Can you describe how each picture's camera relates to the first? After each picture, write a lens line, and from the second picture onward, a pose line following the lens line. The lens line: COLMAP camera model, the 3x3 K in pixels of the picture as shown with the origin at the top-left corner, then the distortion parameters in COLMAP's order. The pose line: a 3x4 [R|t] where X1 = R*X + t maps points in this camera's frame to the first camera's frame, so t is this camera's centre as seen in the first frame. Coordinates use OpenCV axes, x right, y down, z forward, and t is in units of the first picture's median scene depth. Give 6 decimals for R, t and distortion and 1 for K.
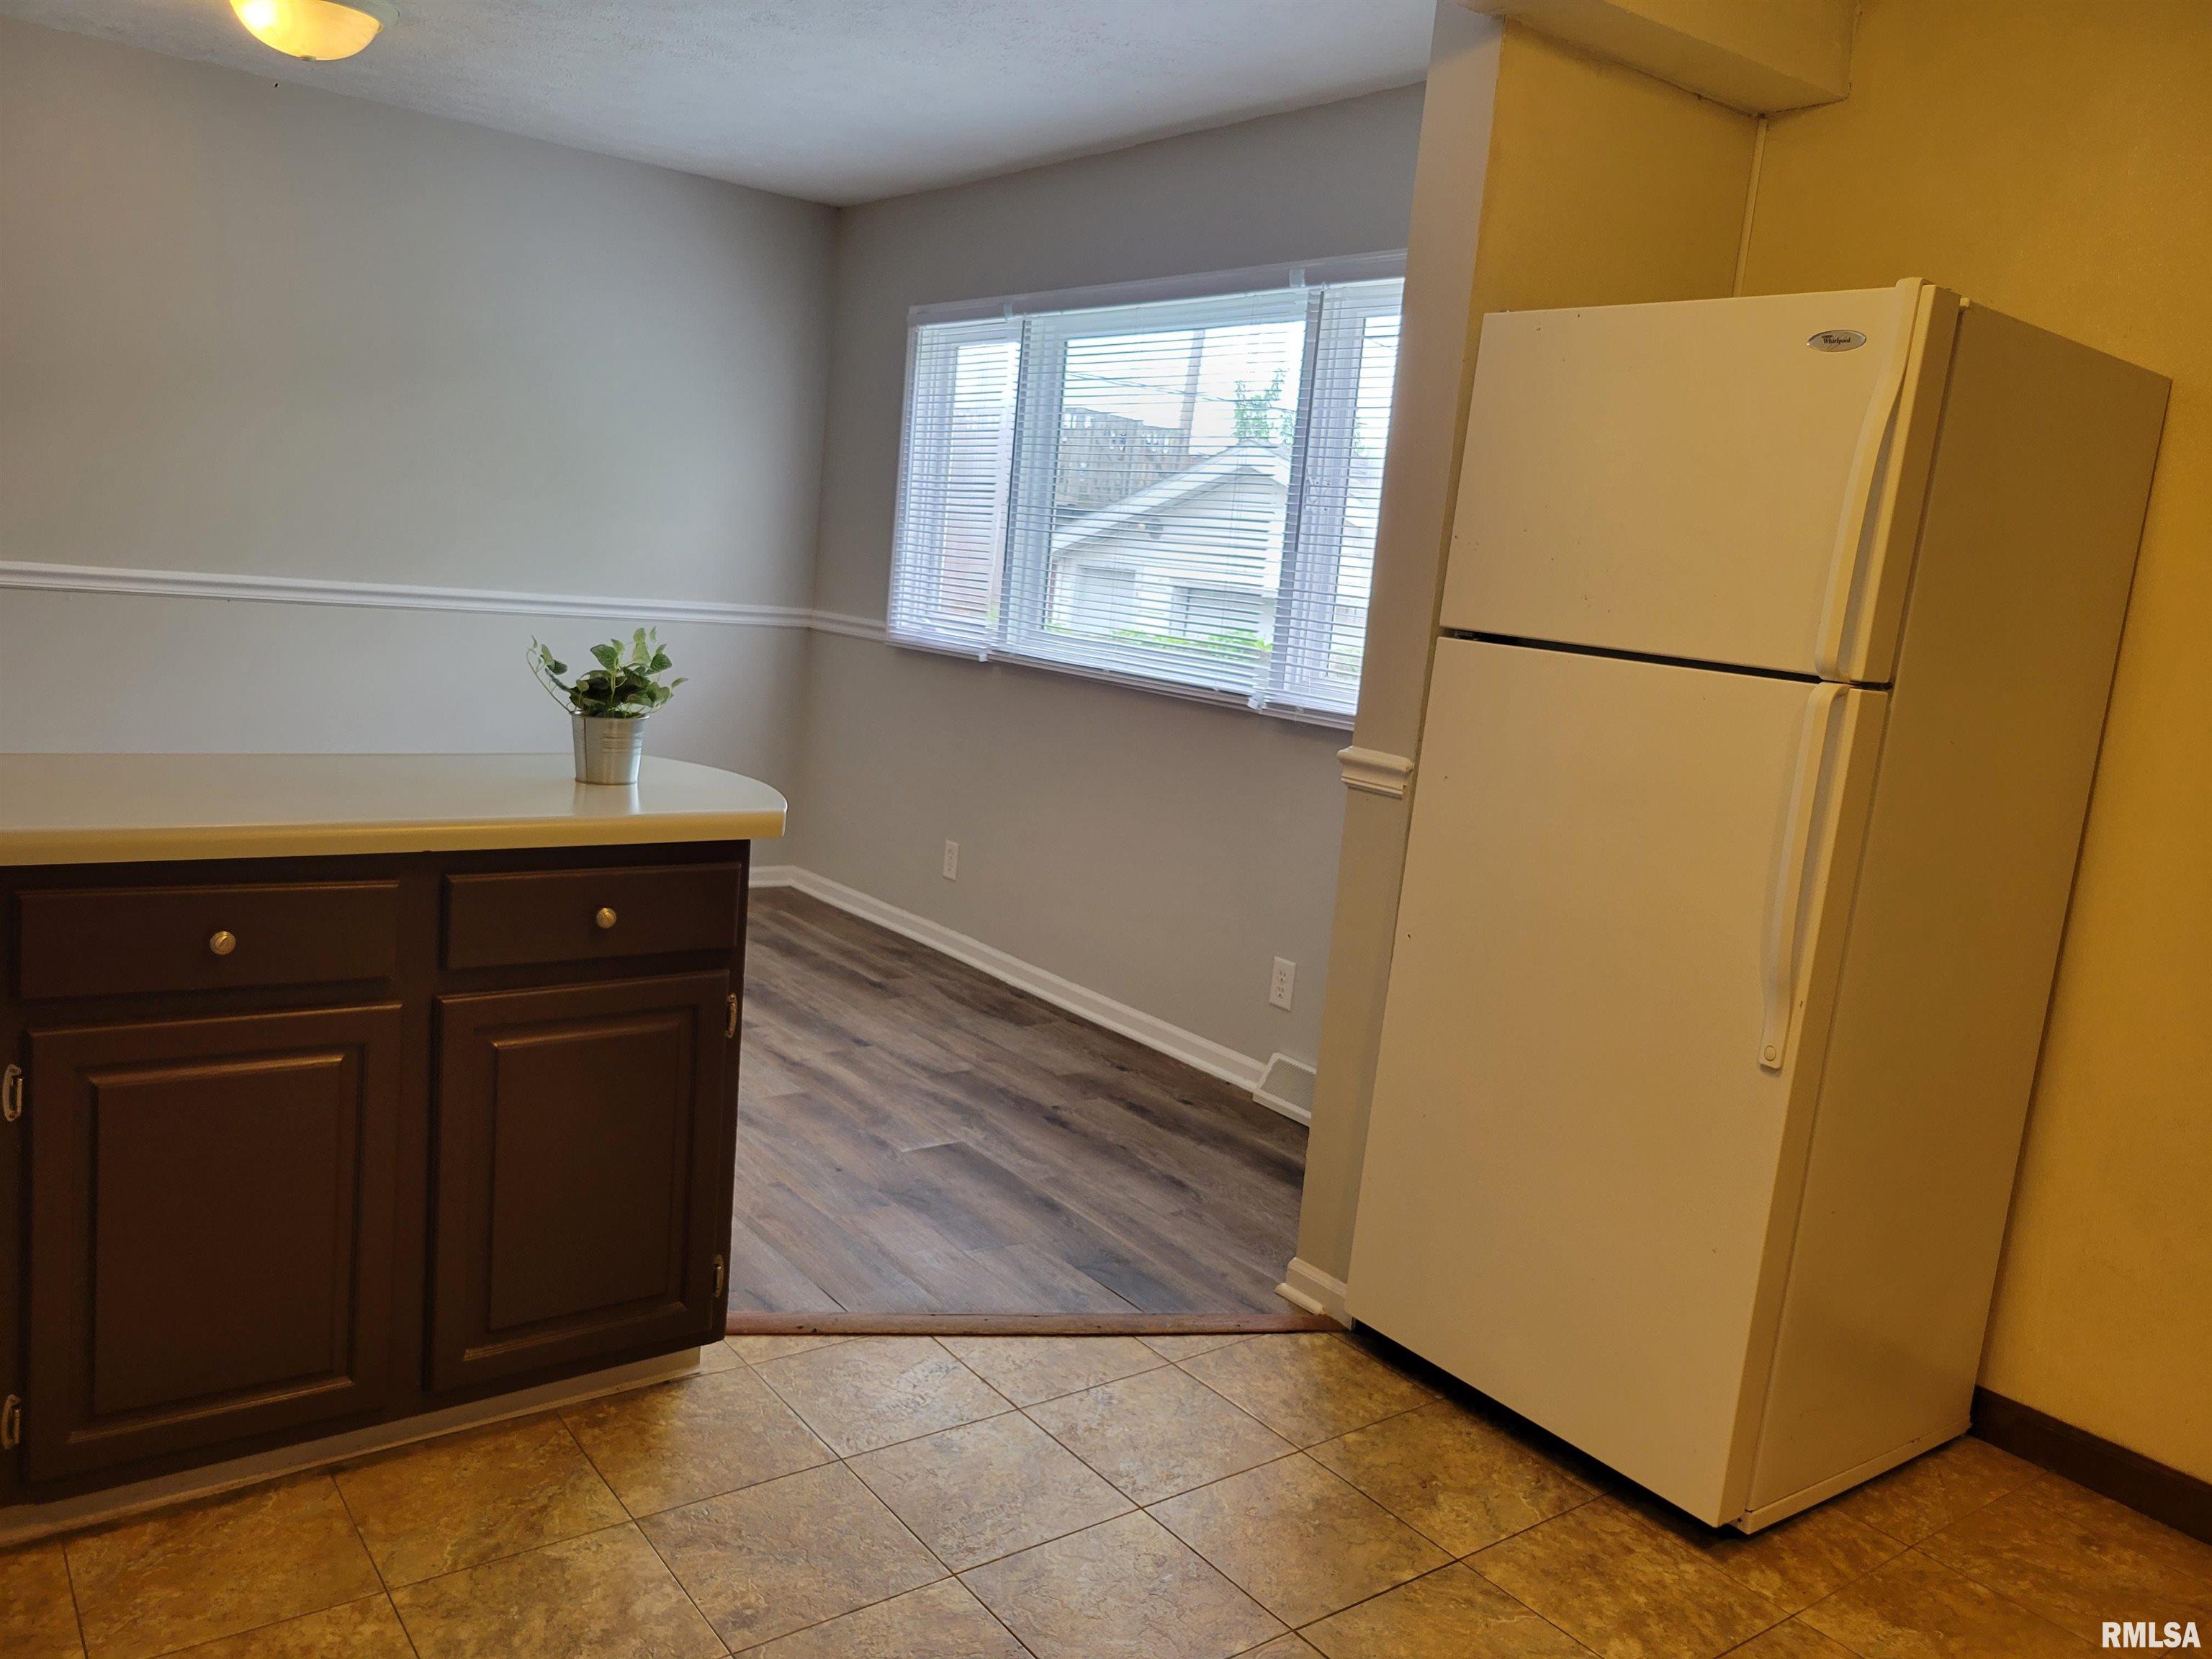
lens RADIAL K [[1663.0, 0, 1113.1], [0, 1663.0, 824.5], [0, 0, 1]] dist [0.057795, -0.048910]
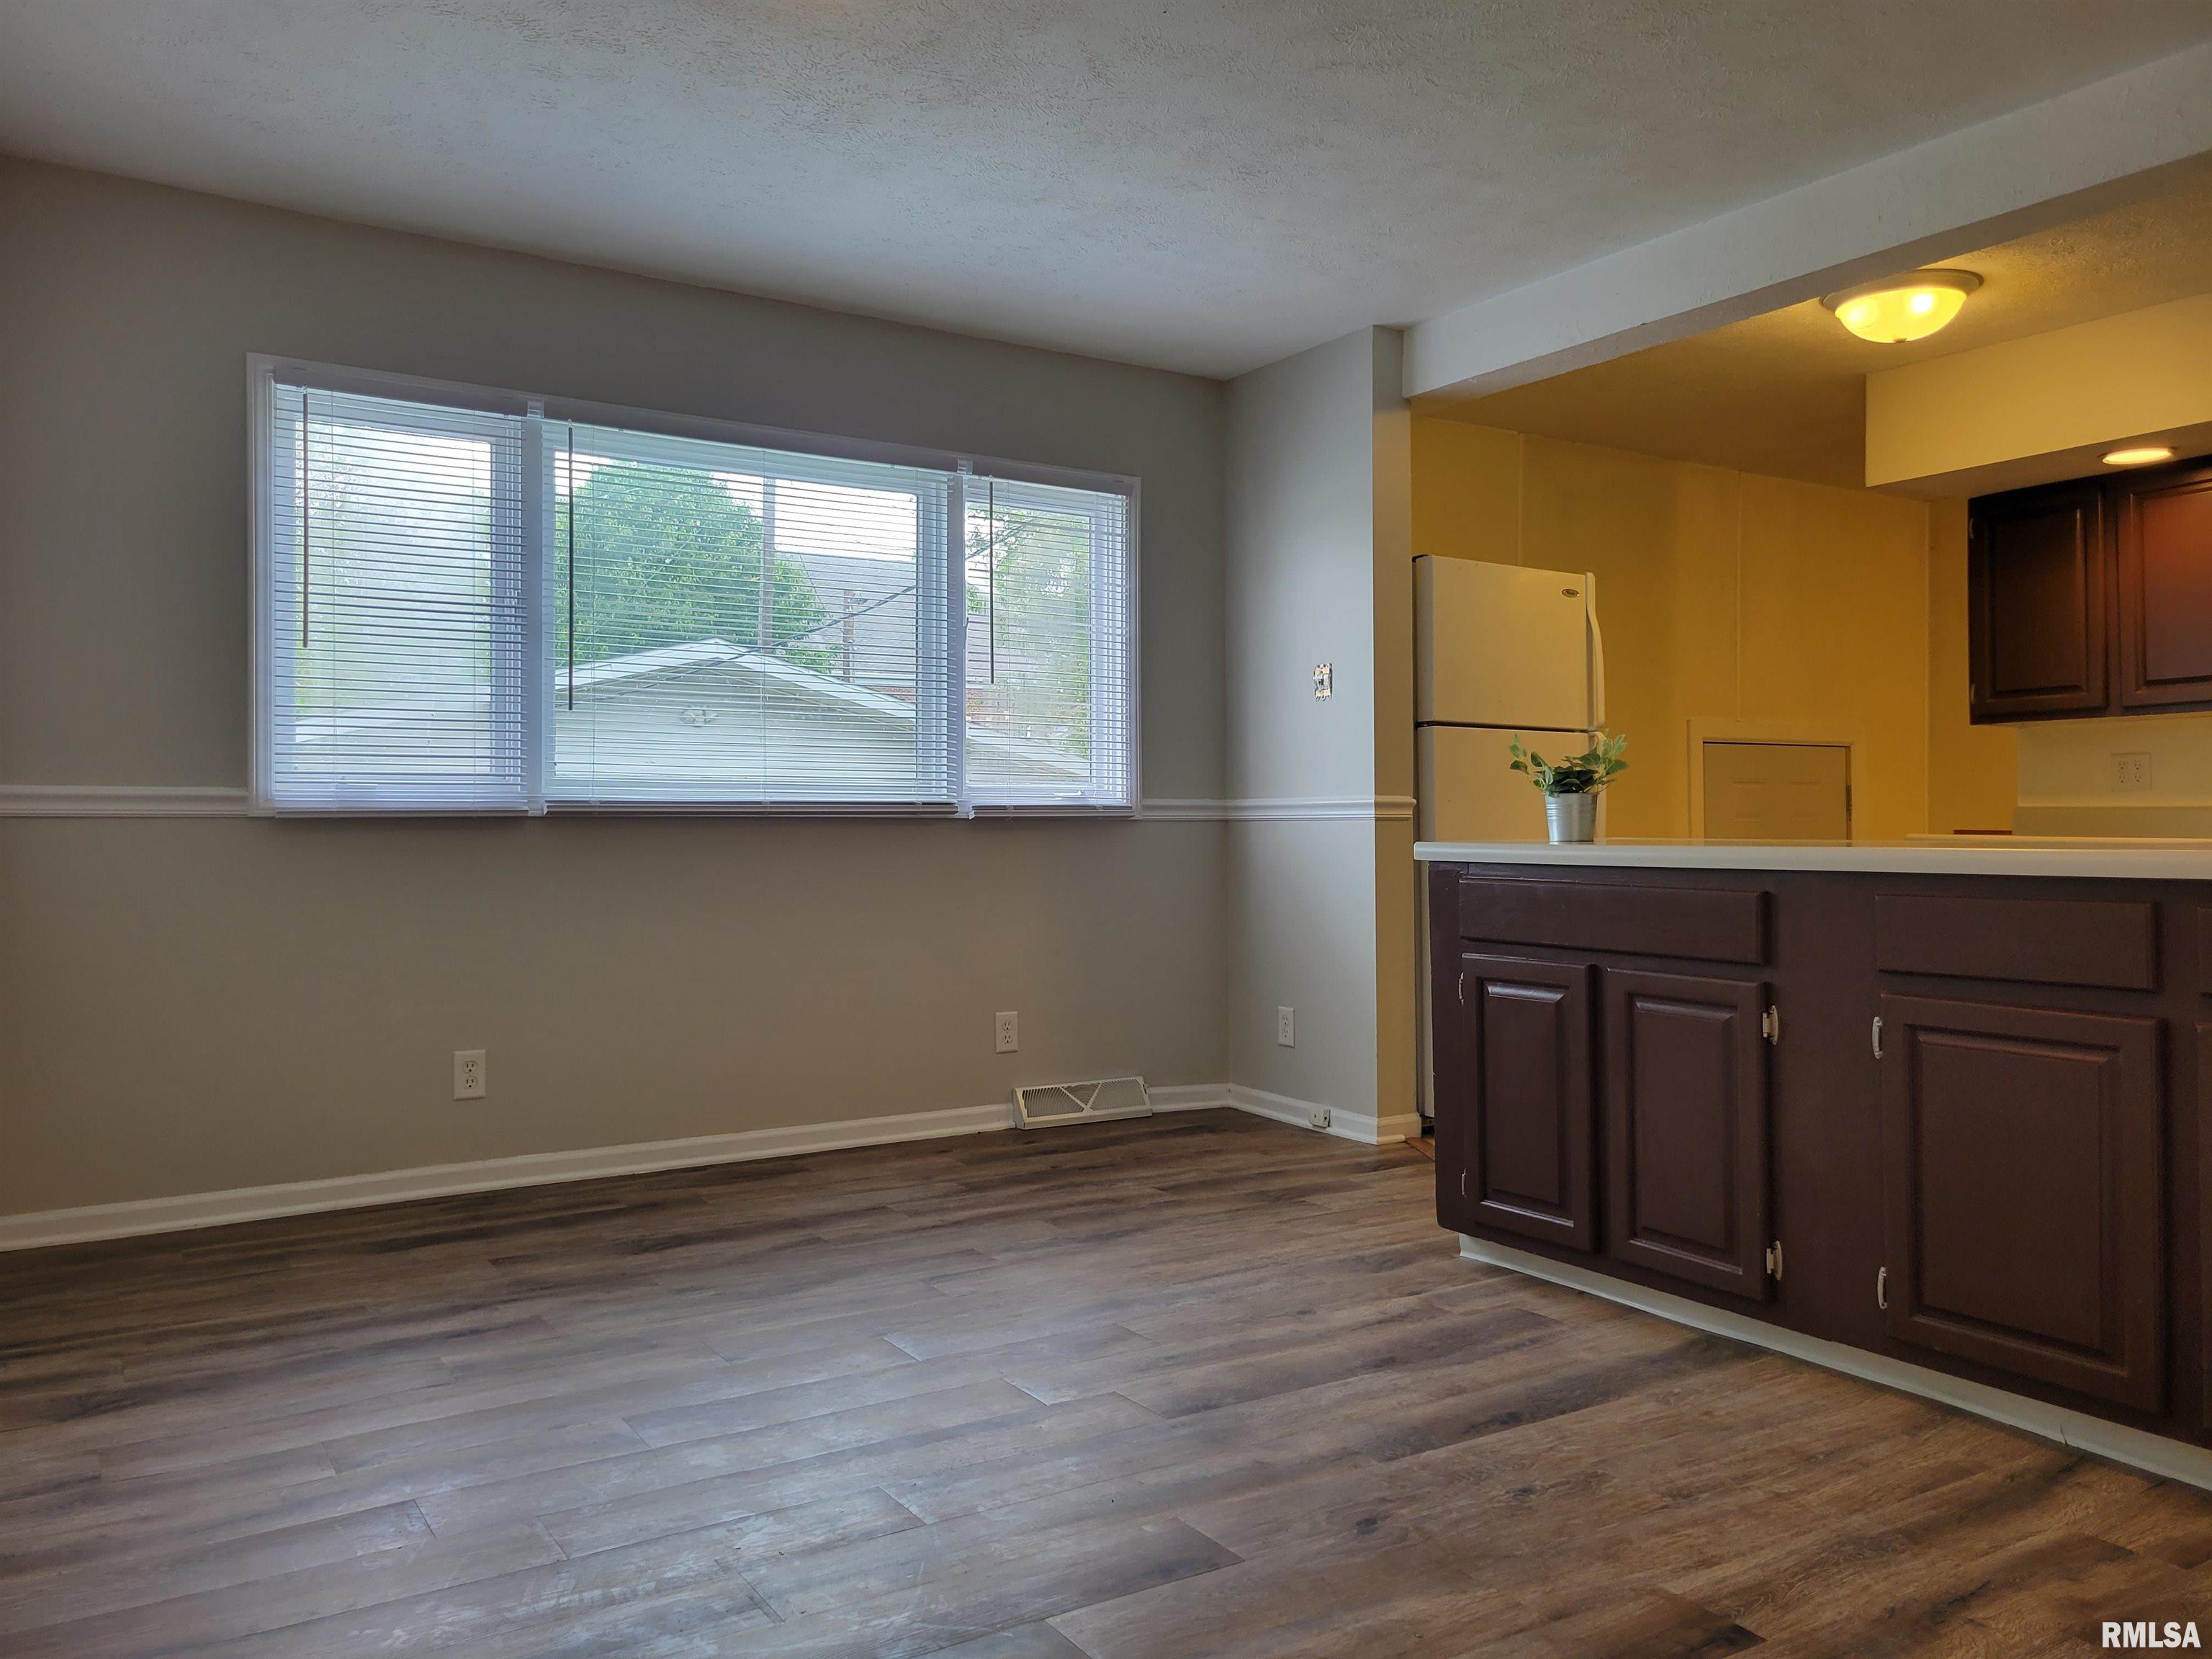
lens RADIAL K [[1663.0, 0, 1109.9], [0, 1663.0, 829.8], [0, 0, 1]] dist [0.057795, -0.048910]
pose [[0.095047, -0.090442, 0.991356, -1.129025], [0.166816, 0.983229, 0.073707, -0.132841], [-0.981396, 0.158369, 0.108540, 0.797438]]
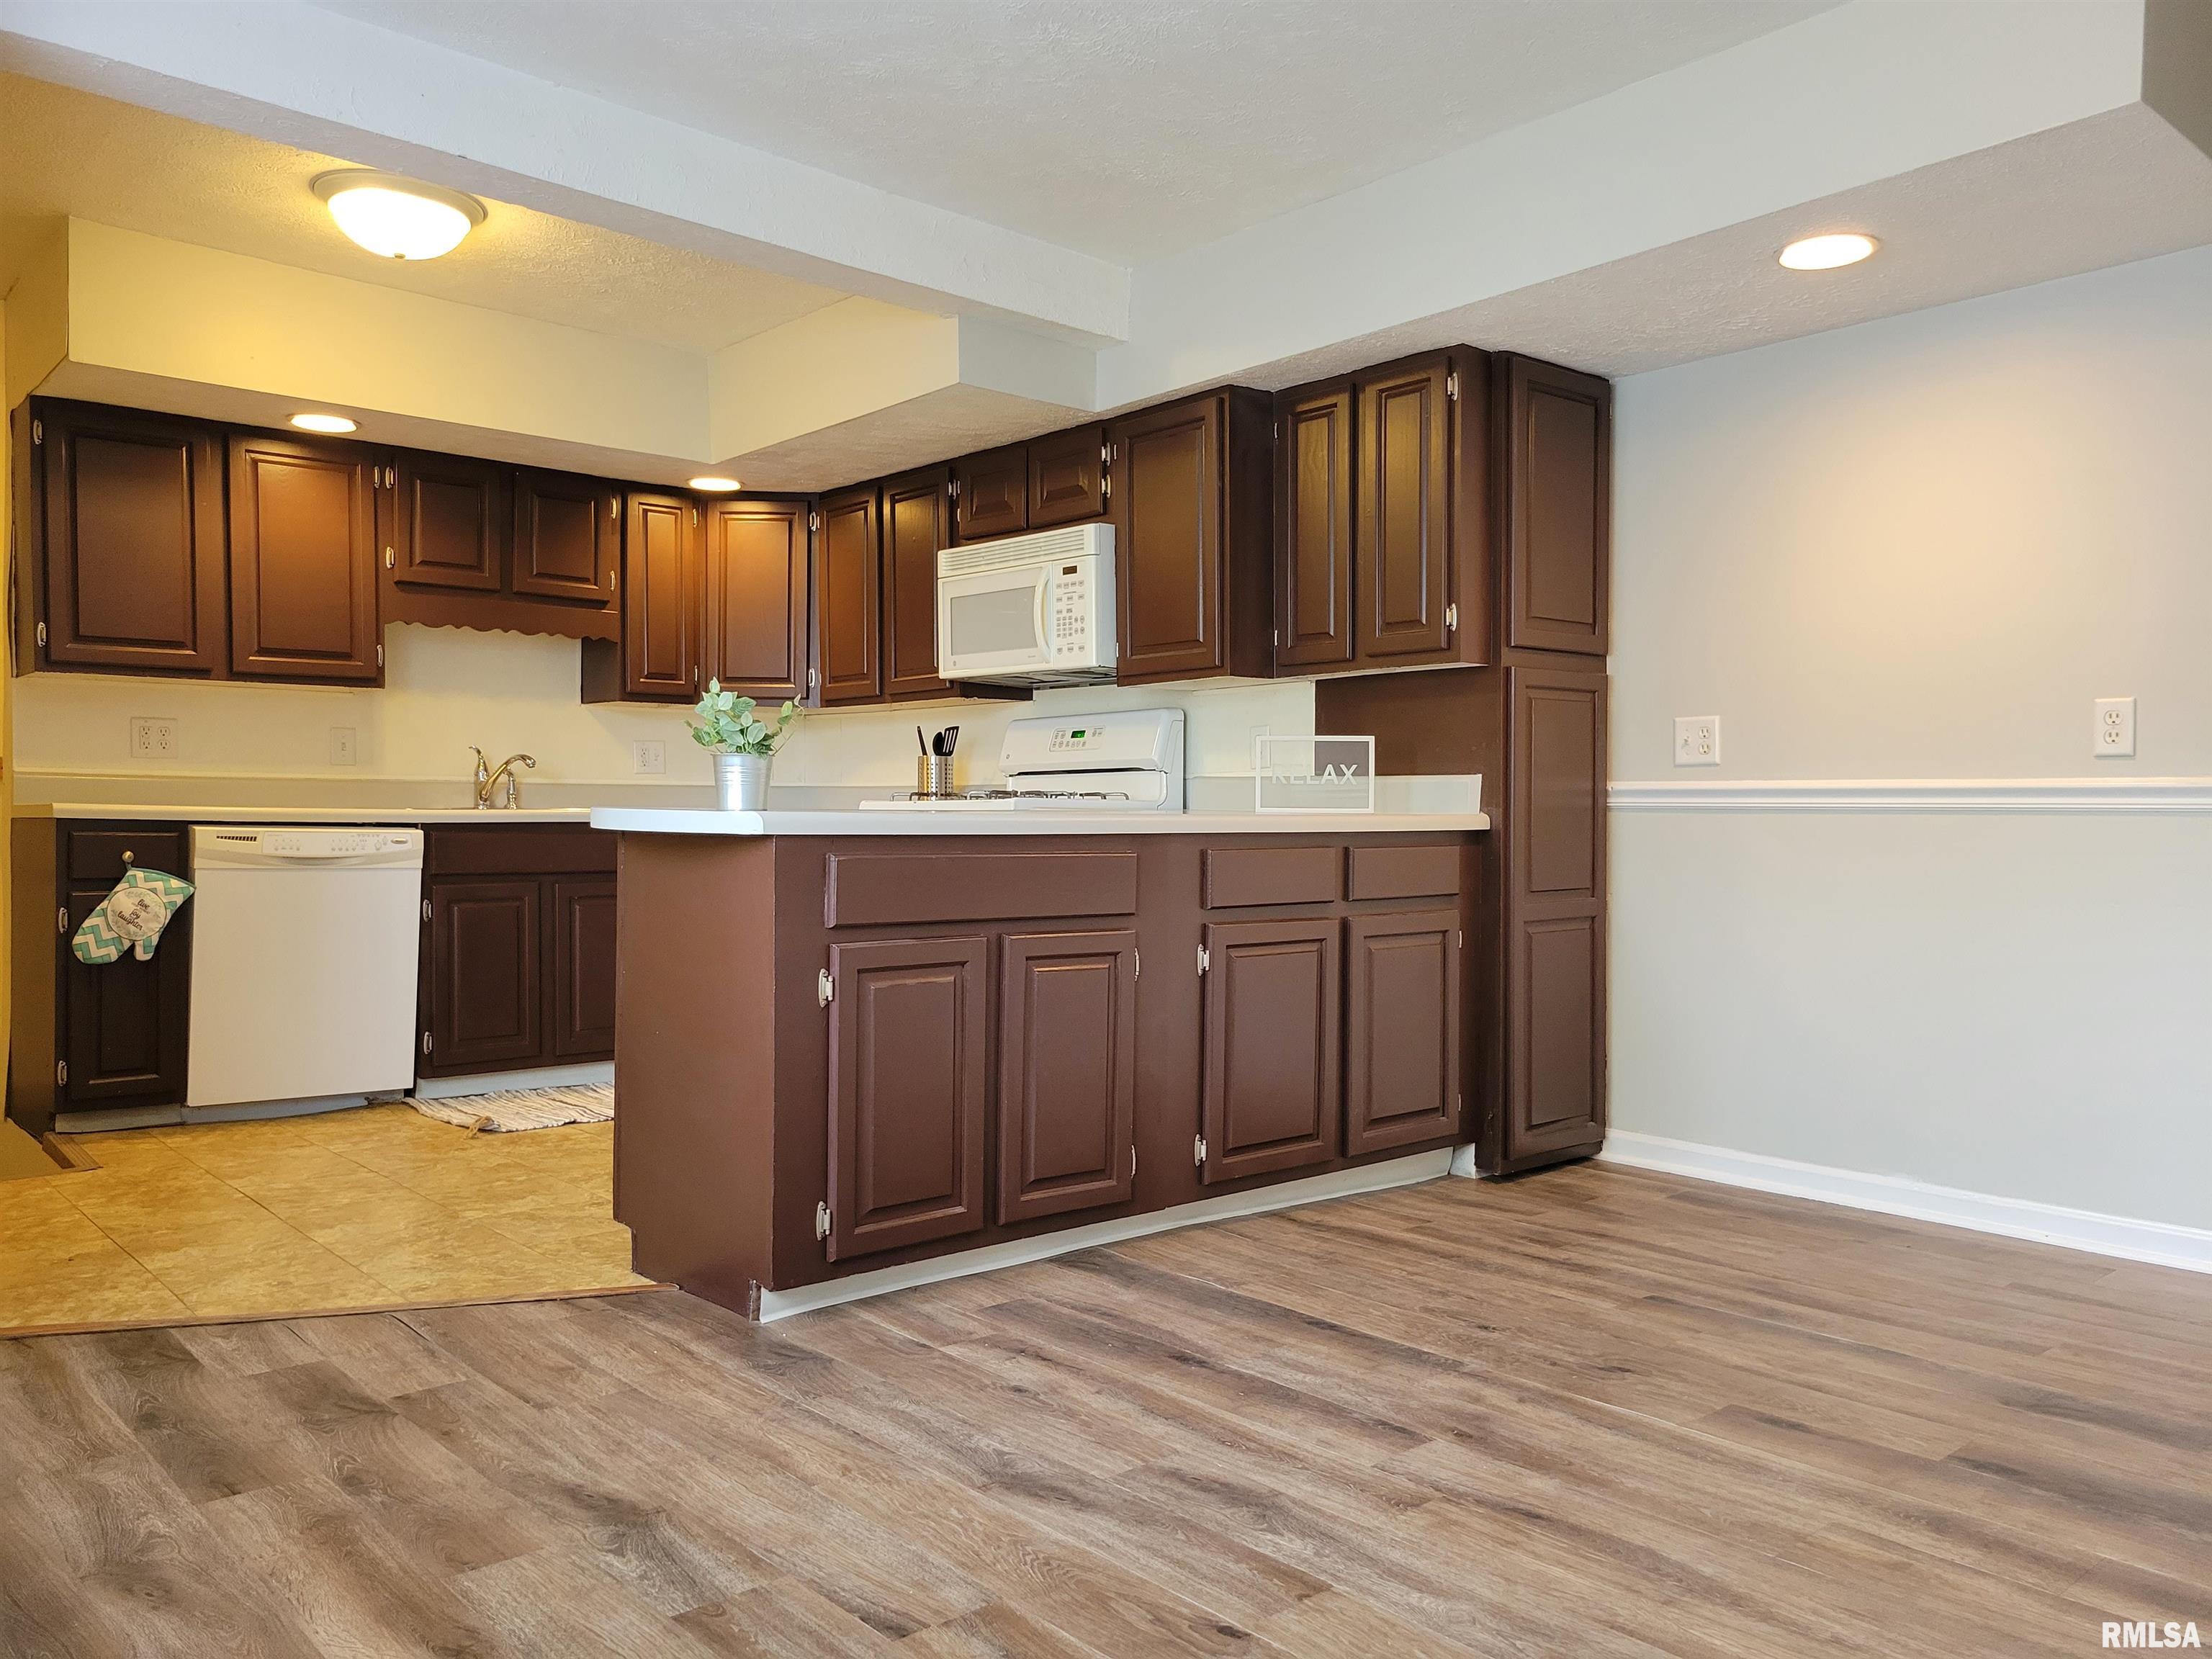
lens RADIAL K [[1663.0, 0, 1103.2], [0, 1663.0, 832.7], [0, 0, 1]] dist [0.057795, -0.048910]
pose [[-0.992619, -0.097516, -0.072094, -0.311152], [-0.108163, 0.980733, 0.162677, -0.152560], [0.054842, 0.169274, -0.984042, 1.434850]]
